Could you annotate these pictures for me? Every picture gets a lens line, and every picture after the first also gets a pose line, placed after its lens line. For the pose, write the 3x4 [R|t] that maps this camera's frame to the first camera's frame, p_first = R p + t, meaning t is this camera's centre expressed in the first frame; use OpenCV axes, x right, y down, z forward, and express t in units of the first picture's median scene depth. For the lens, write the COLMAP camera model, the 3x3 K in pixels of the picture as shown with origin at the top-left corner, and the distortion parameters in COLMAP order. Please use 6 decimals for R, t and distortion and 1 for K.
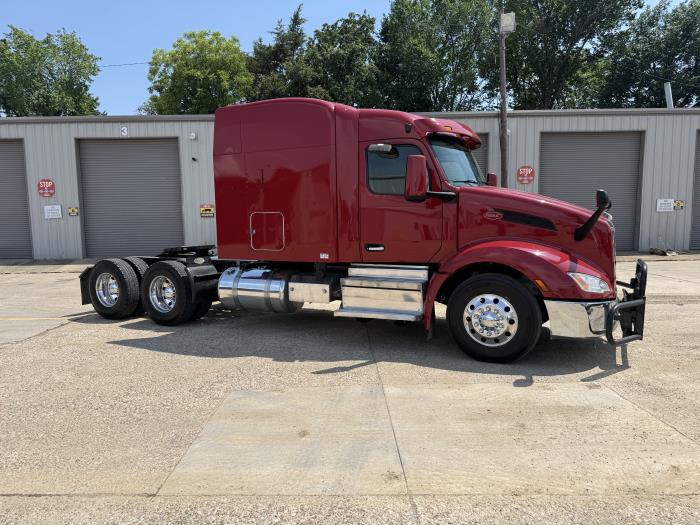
lens RADIAL K [[514.8, 0, 350.0], [0, 514.8, 262.5], [0, 0, 1]] dist [0.030924, -0.040159]
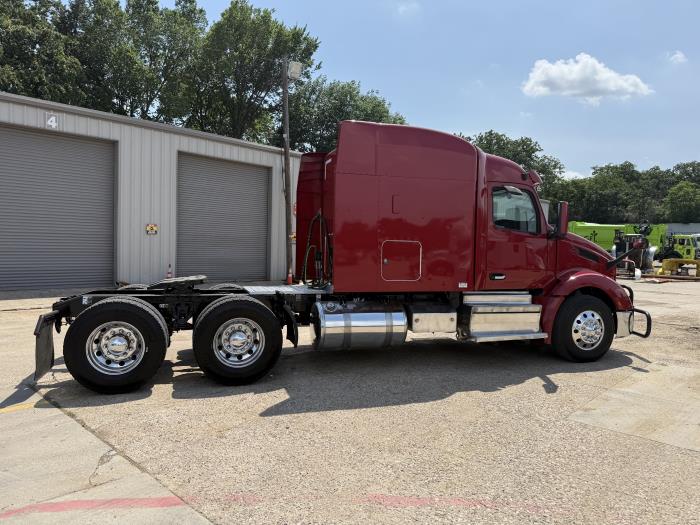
lens RADIAL K [[514.8, 0, 350.0], [0, 514.8, 262.5], [0, 0, 1]] dist [0.030924, -0.040159]
pose [[0.684708, 0.009596, 0.728754, -0.921296], [0.030298, 0.998674, -0.041618, -0.020975], [-0.728188, 0.050576, 0.683509, 0.434619]]
